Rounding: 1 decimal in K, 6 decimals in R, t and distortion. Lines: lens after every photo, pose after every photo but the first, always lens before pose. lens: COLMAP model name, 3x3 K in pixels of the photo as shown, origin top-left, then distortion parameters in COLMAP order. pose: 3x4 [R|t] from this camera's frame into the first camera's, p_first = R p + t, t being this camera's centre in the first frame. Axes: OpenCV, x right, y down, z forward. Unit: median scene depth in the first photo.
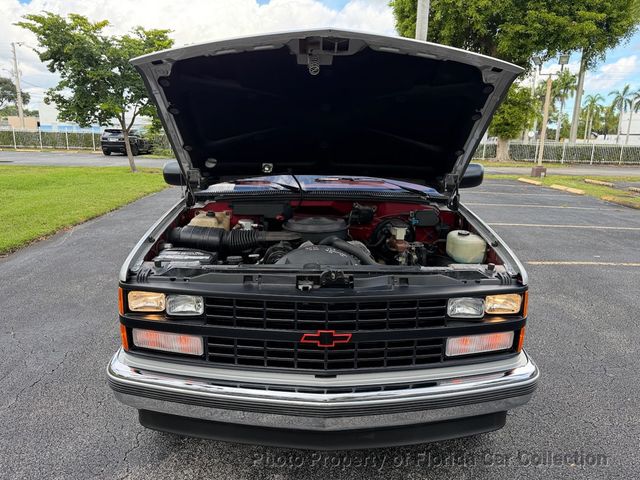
lens RADIAL K [[446.2, 0, 320.3], [0, 446.2, 244.0], [0, 0, 1]] dist [0.111074, -0.161056]
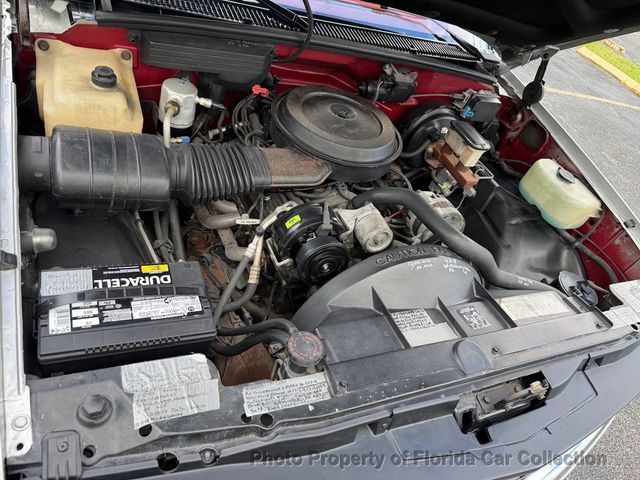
lens RADIAL K [[456.1, 0, 320.0], [0, 456.1, 240.0], [0, 0, 1]] dist [-0.000660, -0.004633]
pose [[0.892867, -0.050210, 0.447513, -0.275339], [-0.205203, 0.839228, 0.503576, -0.194448], [-0.400849, -0.541457, 0.739015, 0.592486]]
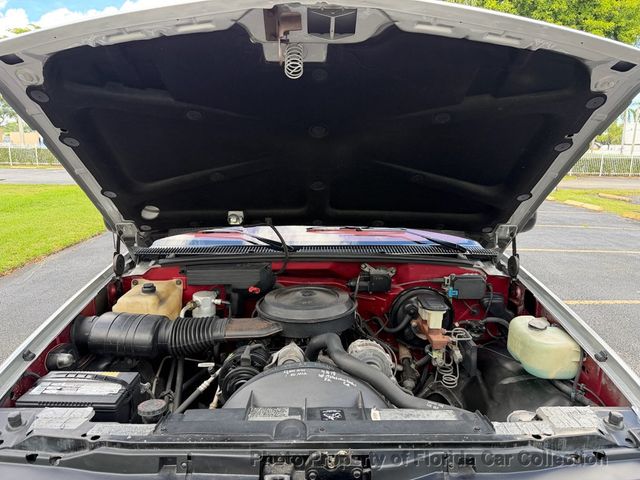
lens RADIAL K [[446.2, 0, 320.3], [0, 446.2, 244.0], [0, 0, 1]] dist [0.111074, -0.161056]
pose [[0.999949, -0.008559, -0.005311, 0.015658], [0.008416, 0.999618, -0.026332, -0.119594], [0.005535, 0.026286, 0.999639, 0.343955]]
